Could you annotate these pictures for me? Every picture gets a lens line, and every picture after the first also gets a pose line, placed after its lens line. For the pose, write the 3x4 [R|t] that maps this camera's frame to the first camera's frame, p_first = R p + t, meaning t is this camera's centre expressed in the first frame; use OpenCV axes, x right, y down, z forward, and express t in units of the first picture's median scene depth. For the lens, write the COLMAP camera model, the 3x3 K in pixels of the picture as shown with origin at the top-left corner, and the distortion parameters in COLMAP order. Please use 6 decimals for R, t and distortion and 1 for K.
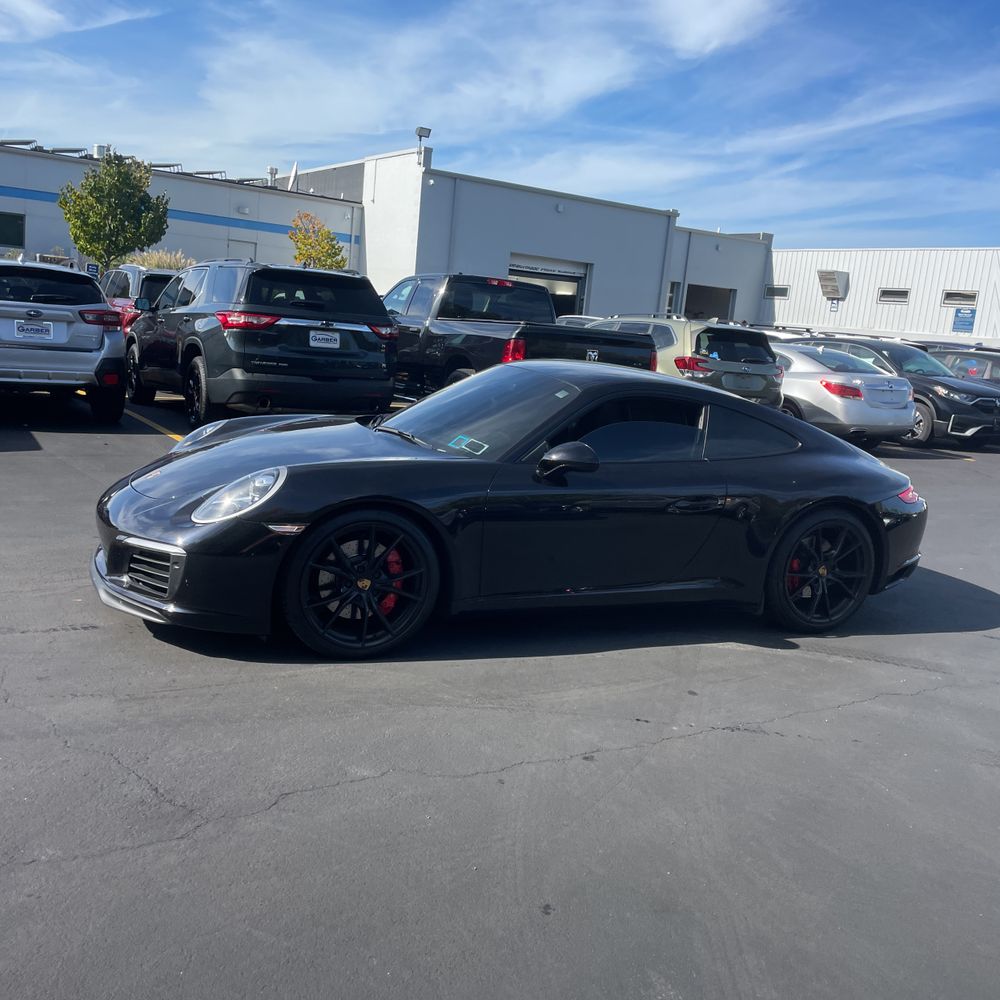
lens RADIAL K [[1034.1, 0, 516.7], [0, 1034.1, 499.1], [0, 0, 1]] dist [0.125879, -0.251494]
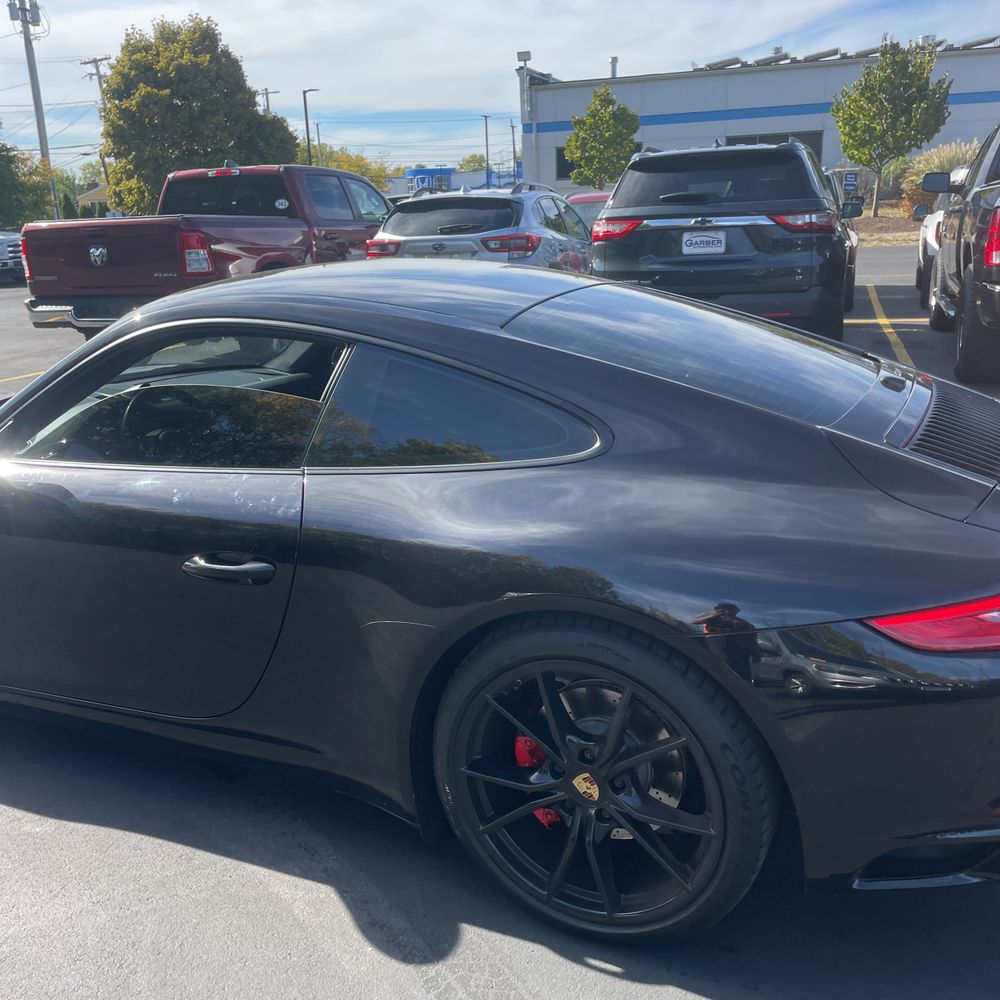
lens RADIAL K [[1020.3, 0, 492.2], [0, 1020.3, 495.5], [0, 0, 1]] dist [0.089936, -0.124095]
pose [[0.632951, 0.094123, -0.768449, 0.206271], [-0.034341, 0.995019, 0.093588, -0.025656], [0.773430, -0.032847, 0.633030, 0.282741]]
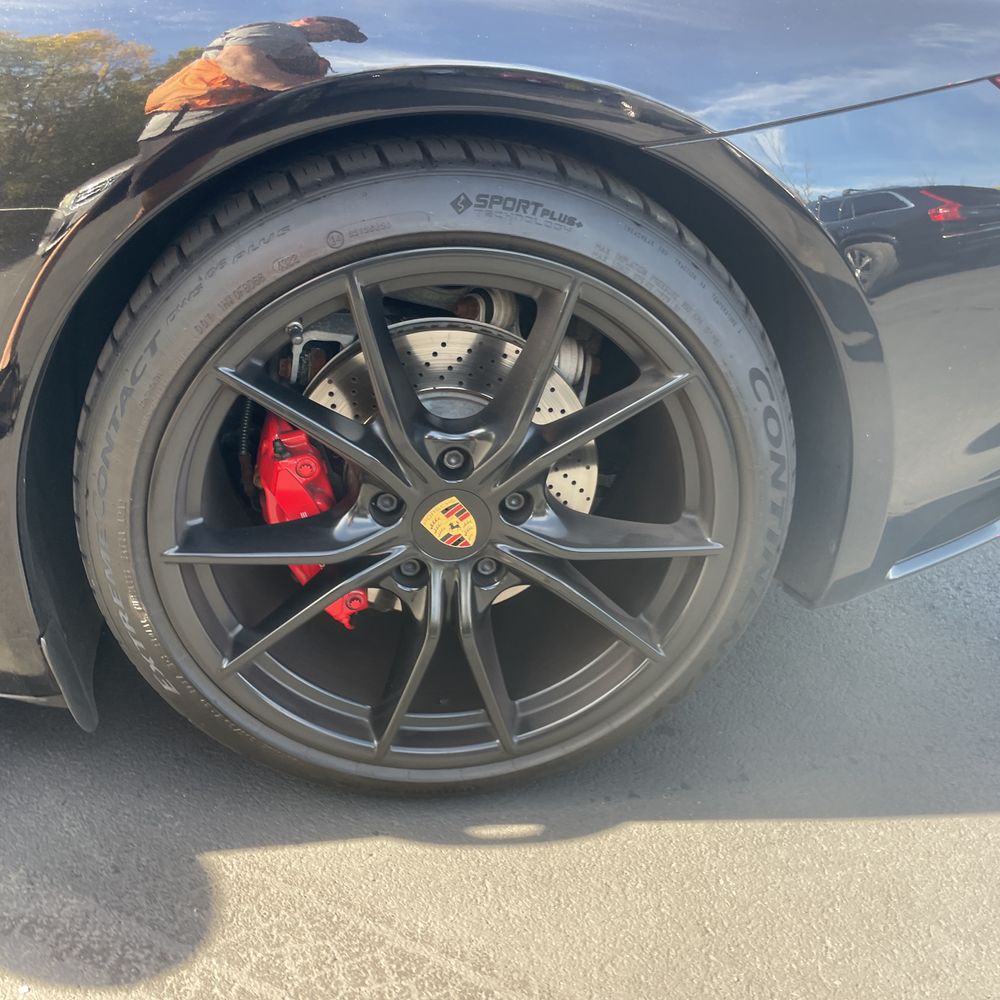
lens RADIAL K [[1020.3, 0, 492.2], [0, 1020.3, 495.5], [0, 0, 1]] dist [0.089936, -0.124095]
pose [[0.950688, 0.084627, -0.298381, 0.134035], [0.008309, 0.954760, 0.297262, 0.004006], [0.310038, -0.285083, 0.906975, 0.318855]]
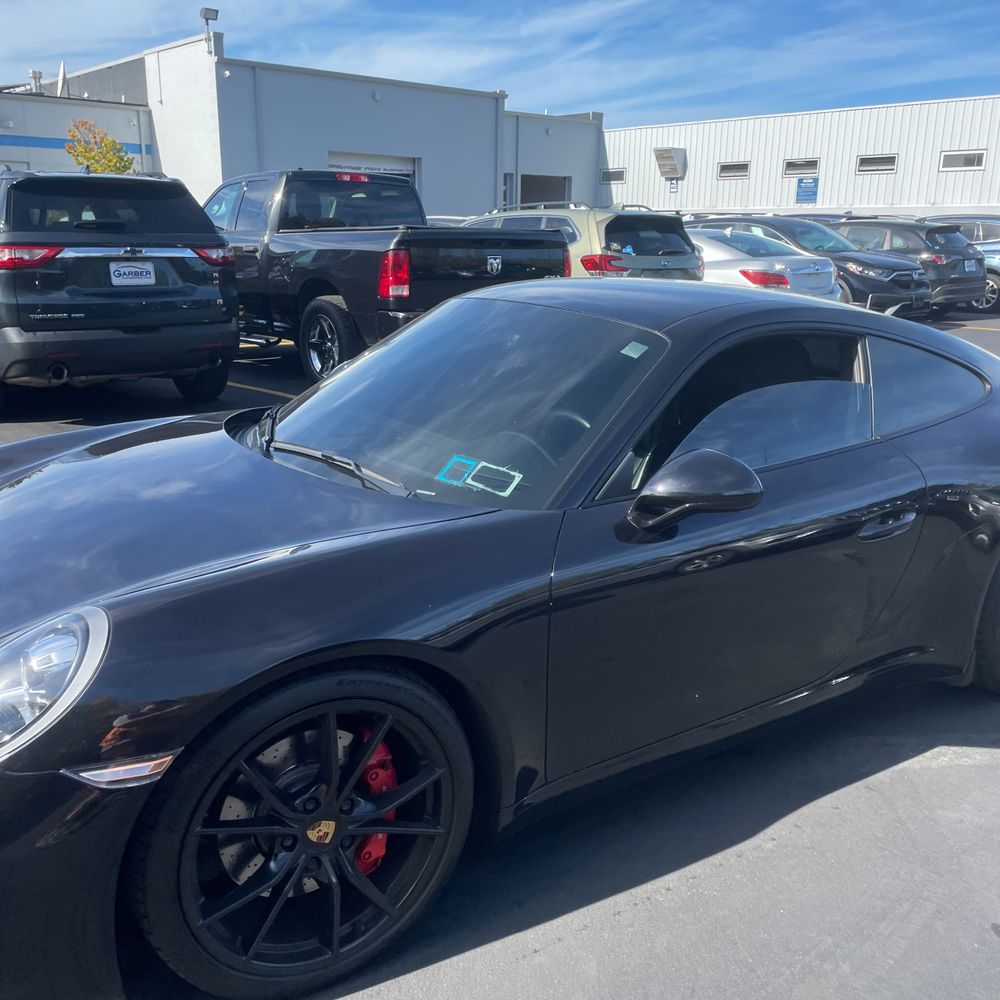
lens RADIAL K [[1017.8, 0, 492.4], [0, 1017.8, 525.7], [0, 0, 1]] dist [0.092073, -0.132219]
pose [[0.984727, -0.121764, 0.124445, -0.034821], [0.106611, 0.986796, 0.121932, -0.029503], [-0.137649, -0.106803, 0.984706, 0.173872]]
